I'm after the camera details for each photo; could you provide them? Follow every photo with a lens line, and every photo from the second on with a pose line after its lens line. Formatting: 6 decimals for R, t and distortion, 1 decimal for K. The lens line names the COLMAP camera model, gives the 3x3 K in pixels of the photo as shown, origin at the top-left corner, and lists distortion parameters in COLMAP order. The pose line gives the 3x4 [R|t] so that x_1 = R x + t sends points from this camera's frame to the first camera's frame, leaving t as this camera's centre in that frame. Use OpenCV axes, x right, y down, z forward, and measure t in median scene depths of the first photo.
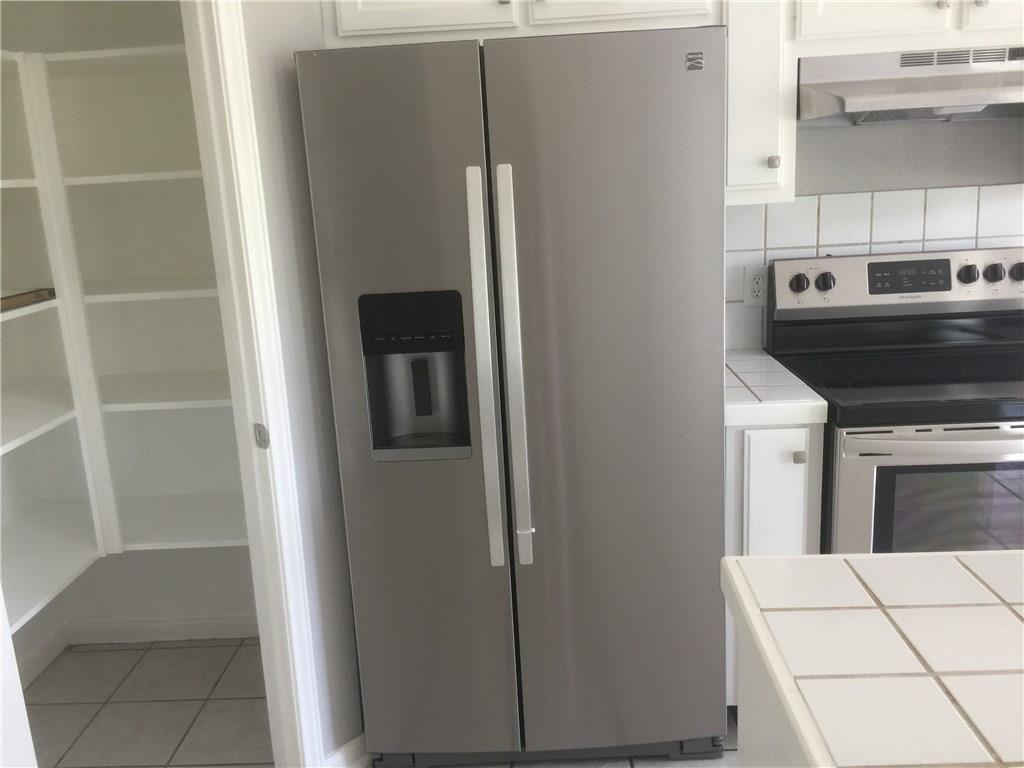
lens RADIAL K [[880.9, 0, 512.3], [0, 880.9, 380.8], [0, 0, 1]] dist [0.067719, -0.105680]
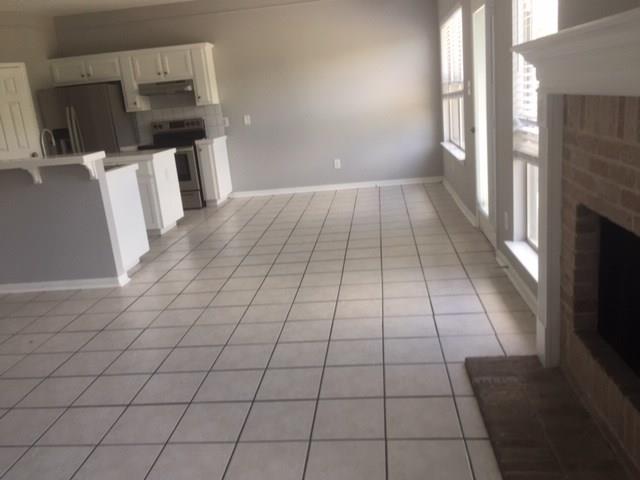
lens RADIAL K [[550.6, 0, 321.0], [0, 550.6, 234.8], [0, 0, 1]] dist [0.067719, -0.105680]
pose [[0.996211, -0.026502, -0.082837, 1.661191], [0.028082, 0.999444, 0.017965, 0.515417], [0.082314, -0.020223, 0.996401, -2.252558]]
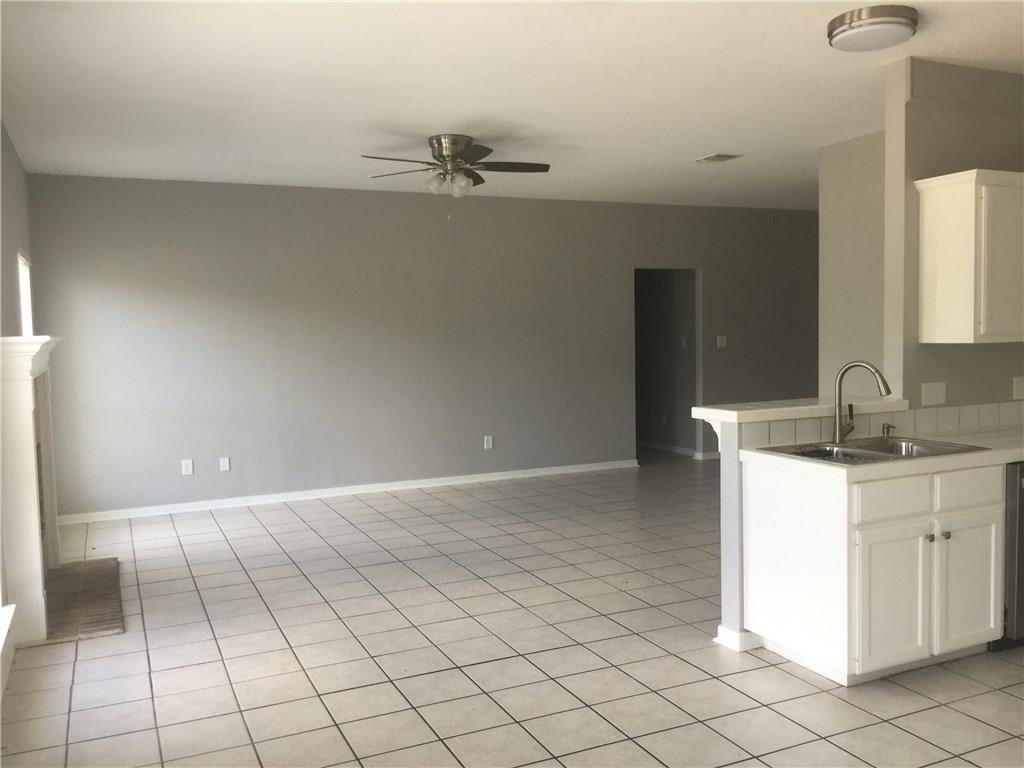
lens RADIAL K [[880.9, 0, 511.4], [0, 880.9, 389.5], [0, 0, 1]] dist [0.067719, -0.105680]
pose [[-0.897935, 0.096601, -0.429396, 1.893949], [-0.038988, 0.954322, 0.296225, -0.307242], [0.438398, 0.282732, -0.853153, 0.925428]]
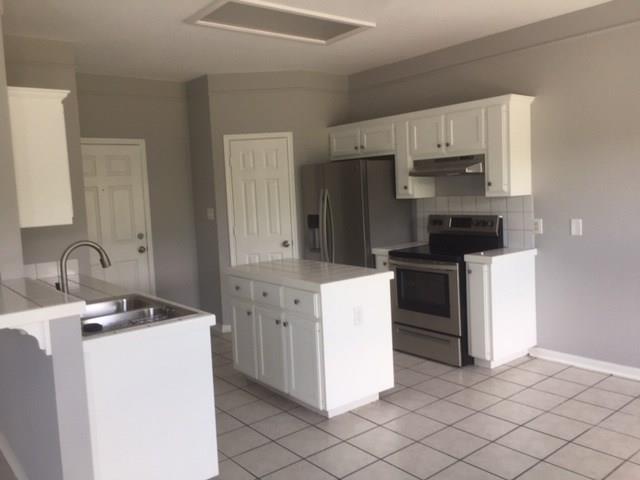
lens RADIAL K [[550.6, 0, 316.0], [0, 550.6, 229.3], [0, 0, 1]] dist [0.067719, -0.105680]
pose [[0.651318, 0.074098, -0.755178, 1.783586], [-0.161629, 0.985929, -0.042661, 0.082434], [0.741391, 0.149844, 0.654130, -0.743802]]
